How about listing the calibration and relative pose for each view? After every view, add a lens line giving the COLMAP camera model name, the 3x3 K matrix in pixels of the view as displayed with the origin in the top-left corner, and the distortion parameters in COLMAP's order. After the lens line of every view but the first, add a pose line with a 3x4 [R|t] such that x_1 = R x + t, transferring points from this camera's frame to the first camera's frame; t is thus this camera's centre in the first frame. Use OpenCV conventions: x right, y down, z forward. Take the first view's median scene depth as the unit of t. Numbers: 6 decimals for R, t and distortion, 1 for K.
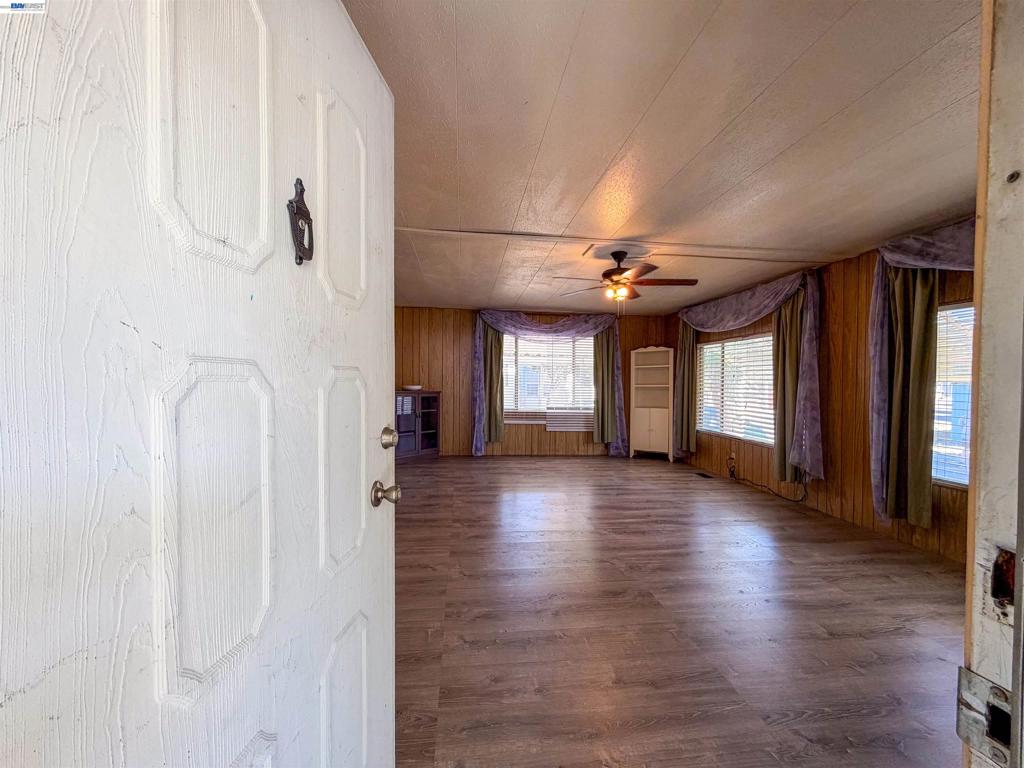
lens RADIAL K [[407.8, 0, 509.1], [0, 407.8, 387.6], [0, 0, 1]] dist [-0.001138, 0.000007]
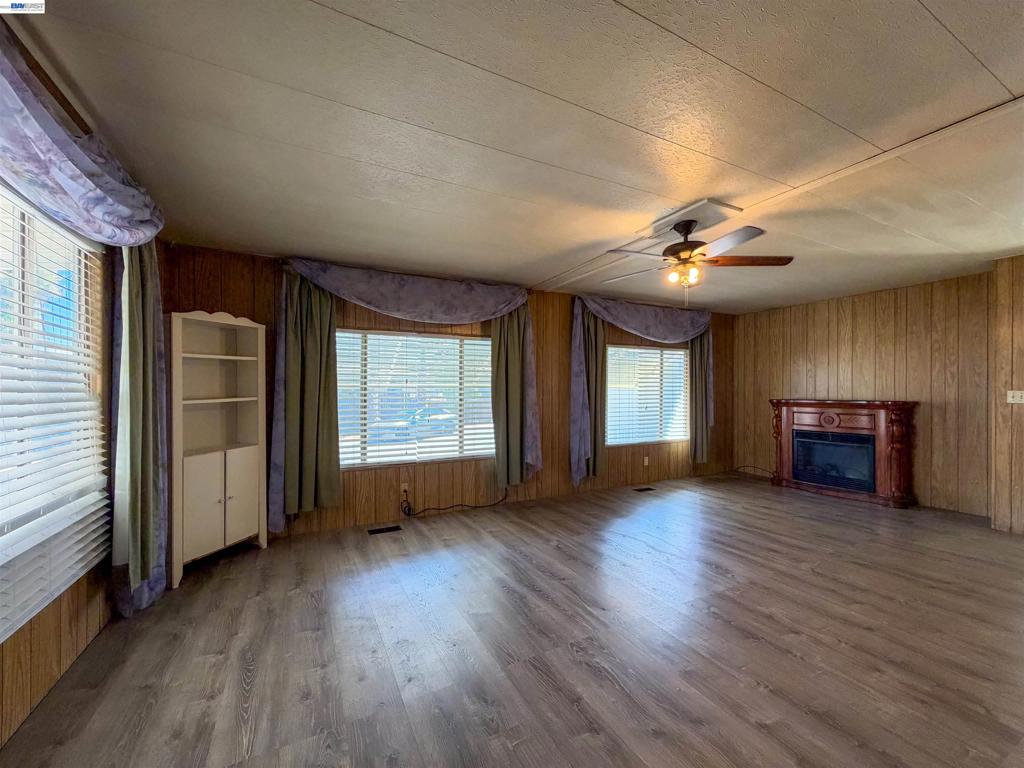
lens RADIAL K [[407.8, 0, 509.1], [0, 407.8, 387.6], [0, 0, 1]] dist [-0.001138, 0.000007]
pose [[-0.353421, -0.006481, 0.935442, -0.235879], [0.015955, 0.999789, 0.012954, -0.025532], [-0.935328, 0.019504, -0.353243, 1.130461]]
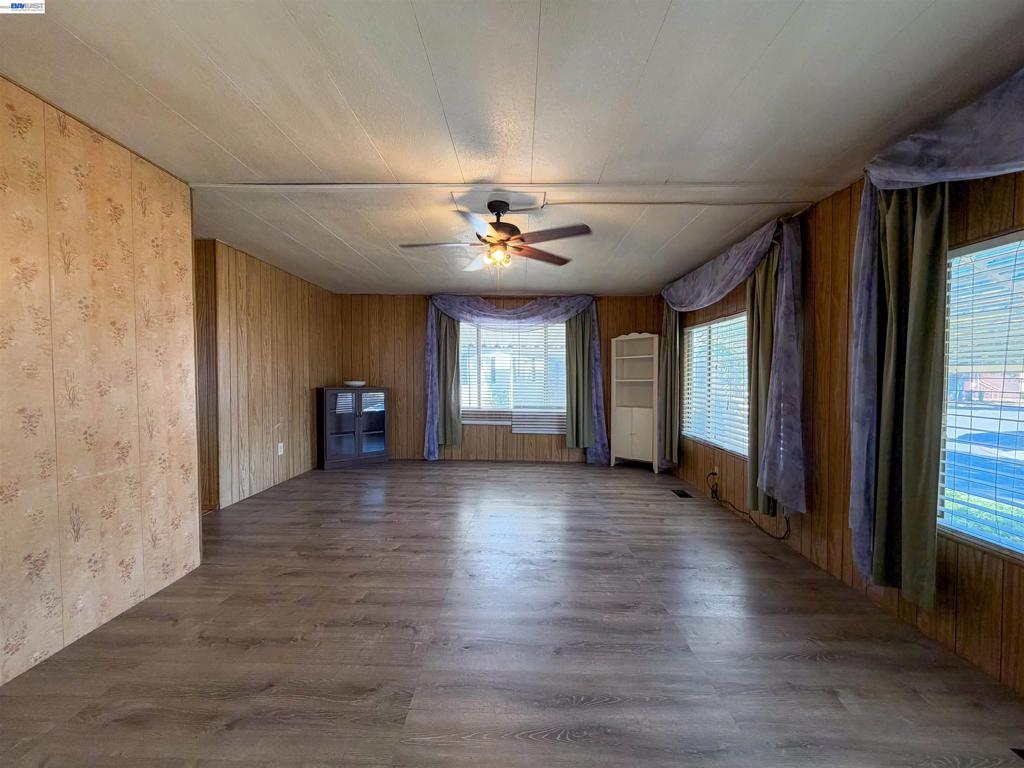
lens RADIAL K [[414.9, 0, 510.2], [0, 414.9, 388.1], [0, 0, 1]] dist [-0.000545, -0.000156]
pose [[0.990353, -0.001122, -0.138563, 0.282949], [0.002808, 0.999924, 0.011969, 0.000174], [0.138539, -0.012243, 0.990281, 0.172128]]
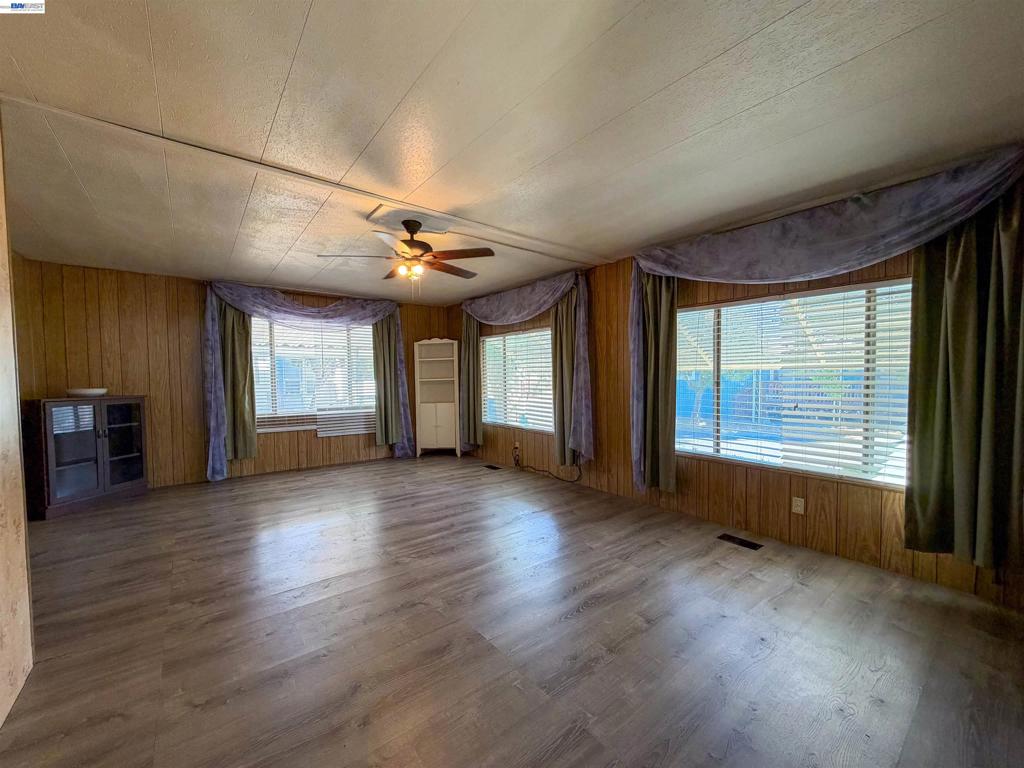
lens RADIAL K [[407.8, 0, 509.1], [0, 407.8, 387.6], [0, 0, 1]] dist [-0.001138, 0.000007]
pose [[0.852919, -0.035346, 0.520845, -0.005344], [0.027085, 0.999358, 0.023466, -0.004433], [-0.521340, -0.005908, 0.853329, 0.128465]]
